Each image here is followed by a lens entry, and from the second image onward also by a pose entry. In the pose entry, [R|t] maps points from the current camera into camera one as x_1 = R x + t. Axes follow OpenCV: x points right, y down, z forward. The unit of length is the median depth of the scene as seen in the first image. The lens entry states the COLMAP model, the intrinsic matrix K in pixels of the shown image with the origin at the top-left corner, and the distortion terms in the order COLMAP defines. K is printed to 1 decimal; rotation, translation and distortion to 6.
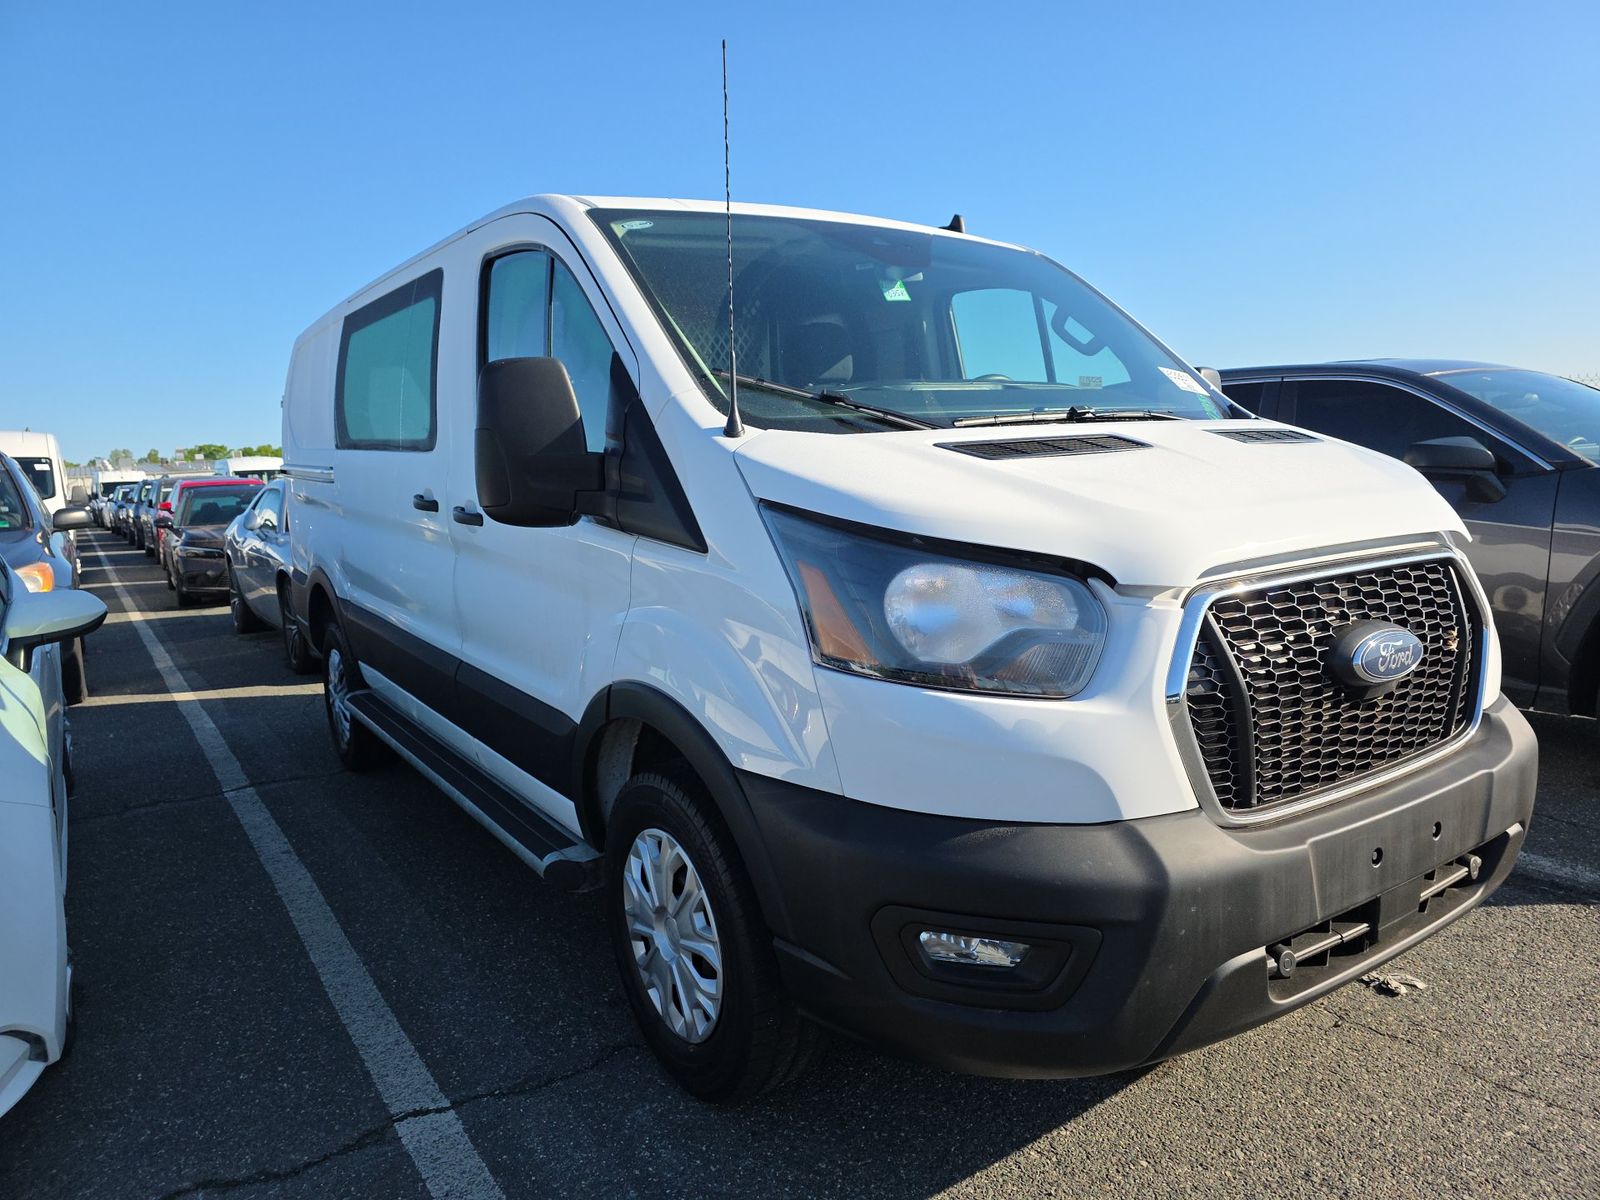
lens RADIAL K [[1048.8, 0, 787.1], [0, 1048.8, 615.3], [0, 0, 1]] dist [0.046745, -0.047941]
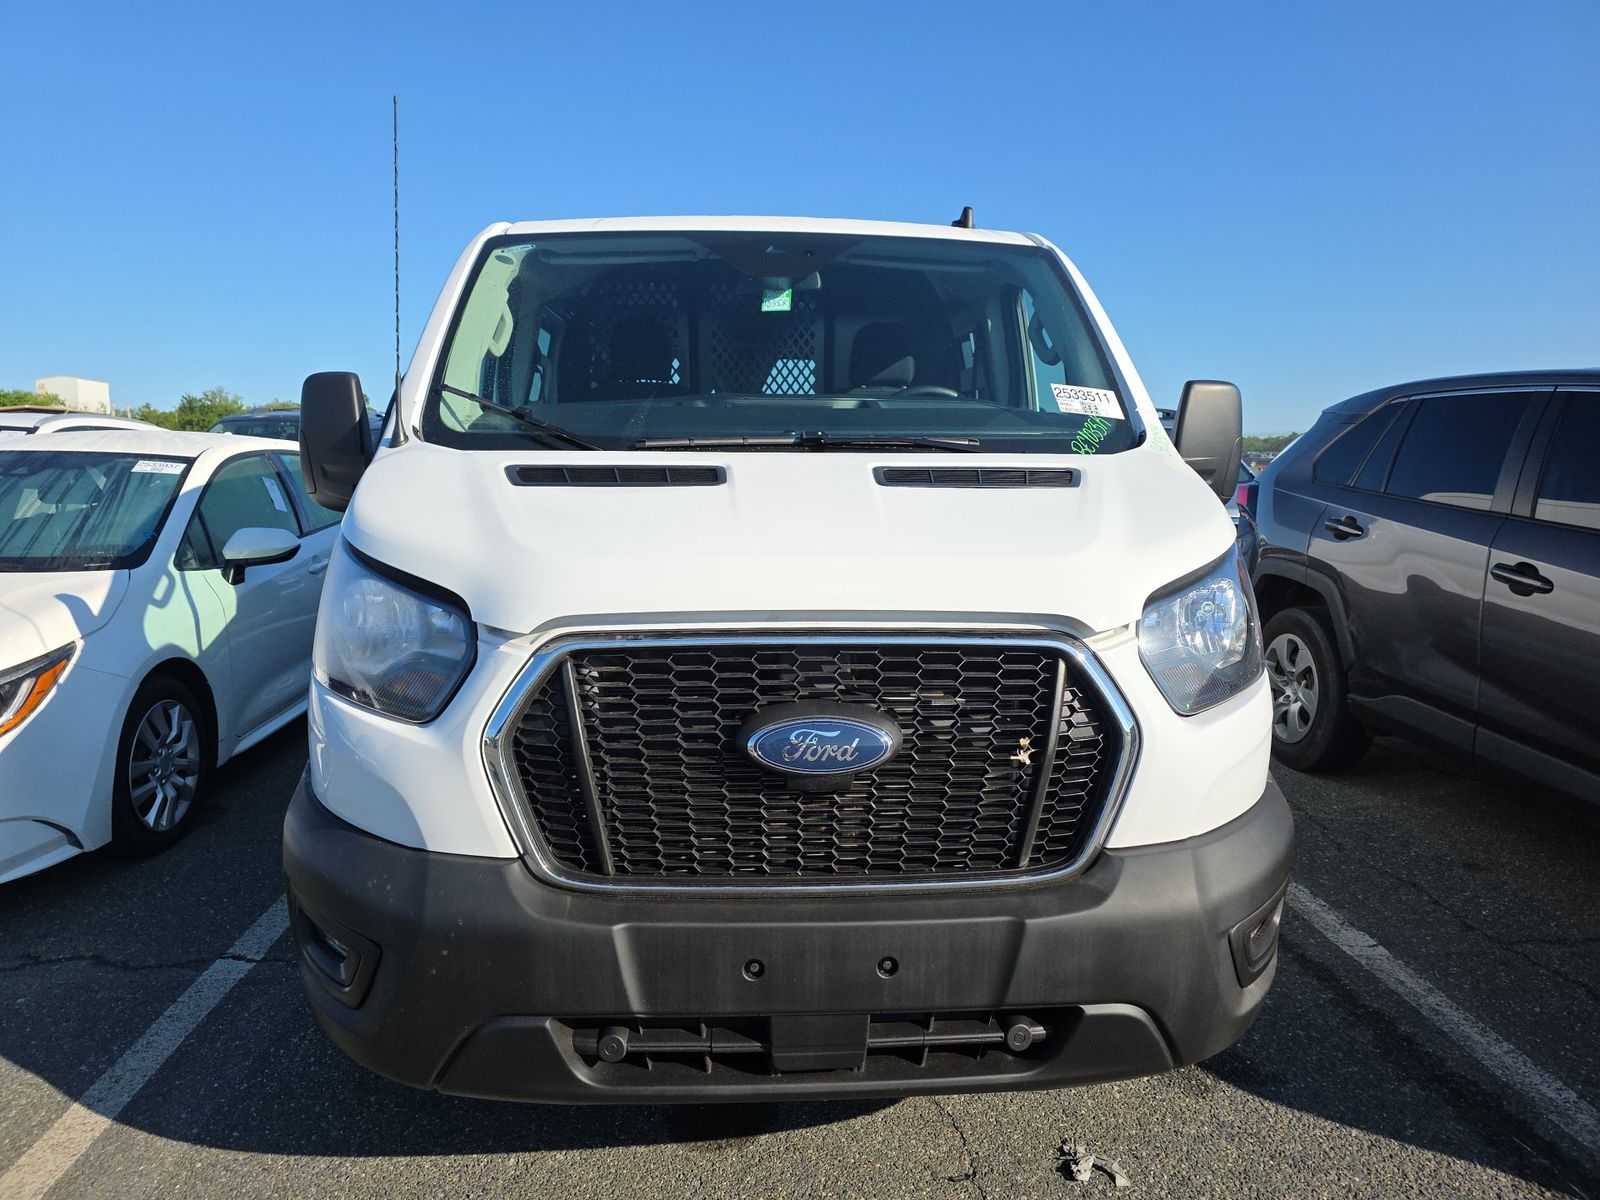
lens RADIAL K [[1054.6, 0, 800.0], [0, 1054.6, 600.0], [0, 0, 1]] dist [0.041258, -0.041057]
pose [[0.858502, 0.123779, -0.497648, 0.796917], [-0.117706, 0.992086, 0.043704, -0.095172], [0.499119, 0.021056, 0.866277, 0.202880]]
